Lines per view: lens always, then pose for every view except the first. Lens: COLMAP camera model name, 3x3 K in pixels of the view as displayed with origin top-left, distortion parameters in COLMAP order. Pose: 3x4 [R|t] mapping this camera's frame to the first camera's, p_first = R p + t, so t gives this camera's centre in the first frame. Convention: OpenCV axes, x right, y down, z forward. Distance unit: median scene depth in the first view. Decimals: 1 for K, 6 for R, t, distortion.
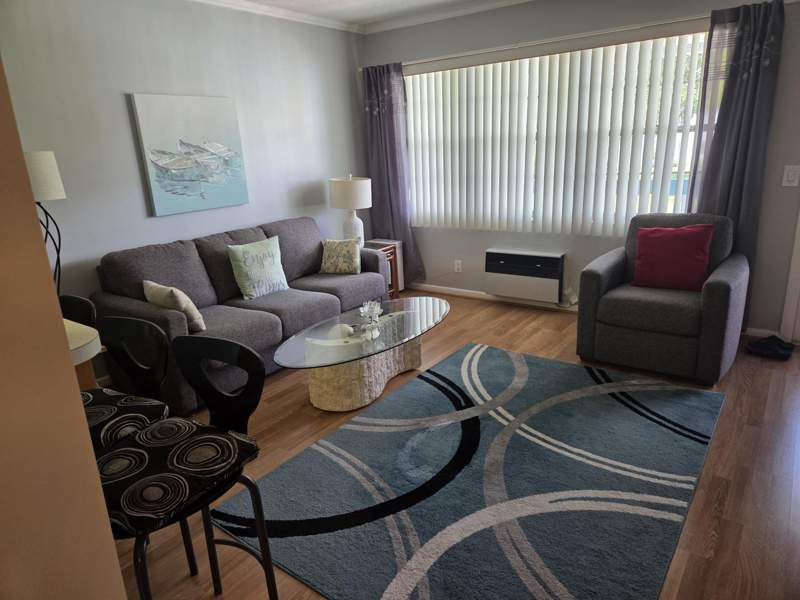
lens RADIAL K [[540.1, 0, 397.6], [0, 540.1, 299.0], [0, 0, 1]] dist [0.045560, -0.002330]
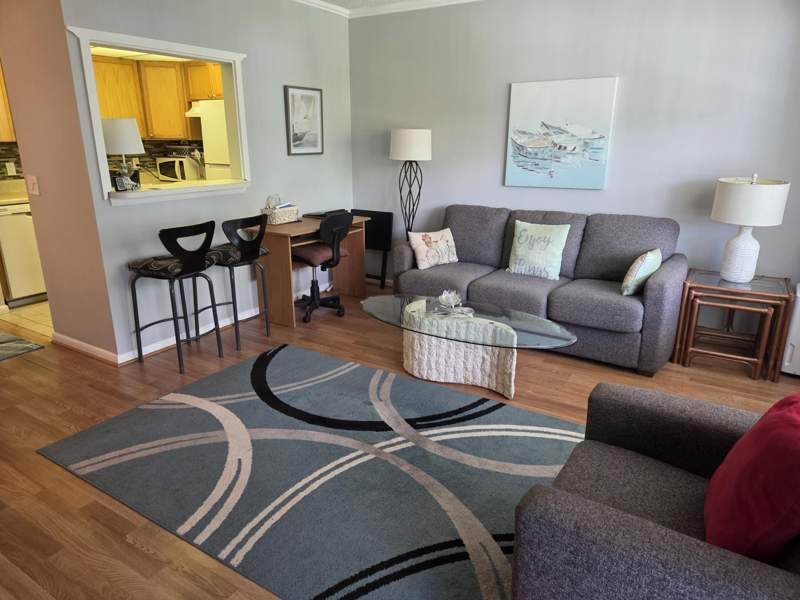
lens RADIAL K [[540.1, 0, 397.6], [0, 540.1, 299.0], [0, 0, 1]] dist [0.045560, -0.002330]
pose [[0.061162, 0.335070, -0.940206, 0.630257], [-0.282167, 0.909350, 0.305718, -0.184002], [0.957414, 0.246597, 0.150164, 0.537949]]
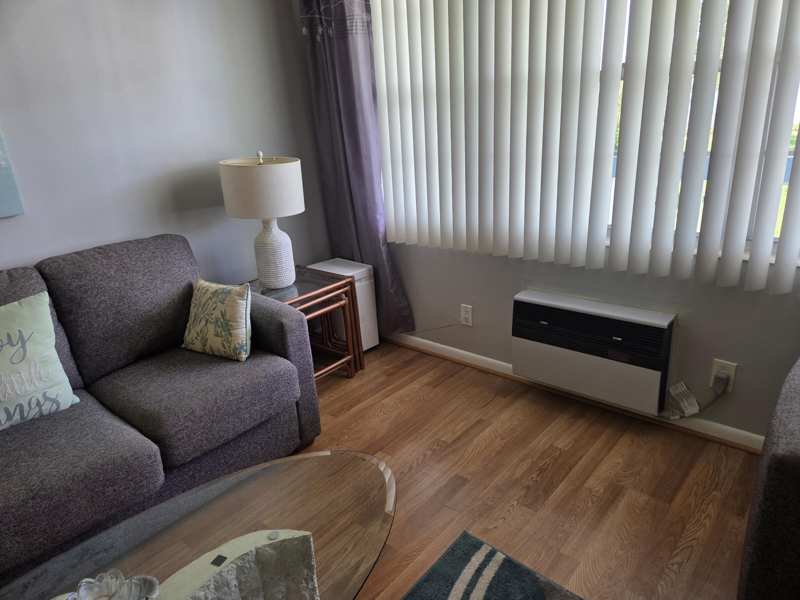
lens RADIAL K [[536.4, 0, 404.0], [0, 536.4, 300.6], [0, 0, 1]] dist [0.029922, -0.000586]
pose [[0.997061, 0.015505, -0.075028, 0.103293], [-0.011014, 0.998143, 0.059908, -0.125726], [0.075817, -0.058906, 0.995380, 0.507039]]
